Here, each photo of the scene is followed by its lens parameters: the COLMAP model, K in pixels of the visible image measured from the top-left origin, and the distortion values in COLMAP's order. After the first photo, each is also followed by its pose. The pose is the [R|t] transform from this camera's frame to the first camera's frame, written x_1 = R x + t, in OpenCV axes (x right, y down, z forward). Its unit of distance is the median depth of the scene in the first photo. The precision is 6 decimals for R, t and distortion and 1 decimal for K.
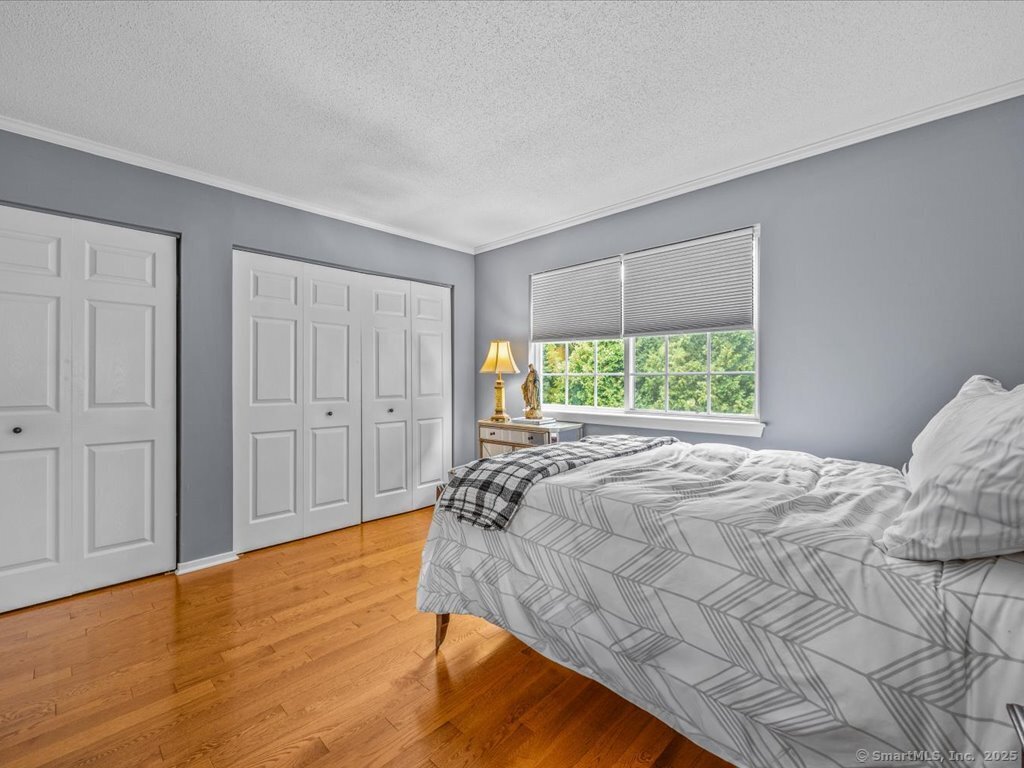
lens RADIAL K [[430.6, 0, 501.4], [0, 430.6, 381.2], [0, 0, 1]] dist [0.002557, 0.001033]
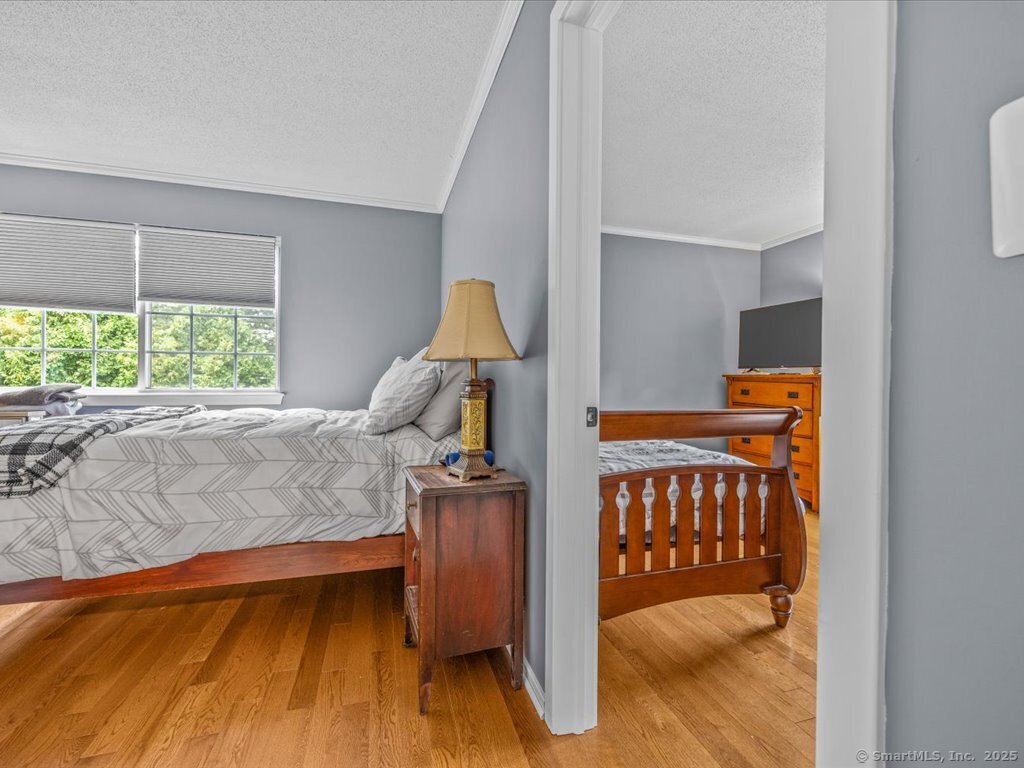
lens RADIAL K [[430.6, 0, 501.4], [0, 430.6, 381.2], [0, 0, 1]] dist [0.002557, 0.001033]
pose [[0.479377, -0.003005, 0.877604, -0.238627], [0.000006, 0.999994, 0.003421, 0.067111], [-0.877609, -0.001634, 0.479374, -0.216530]]
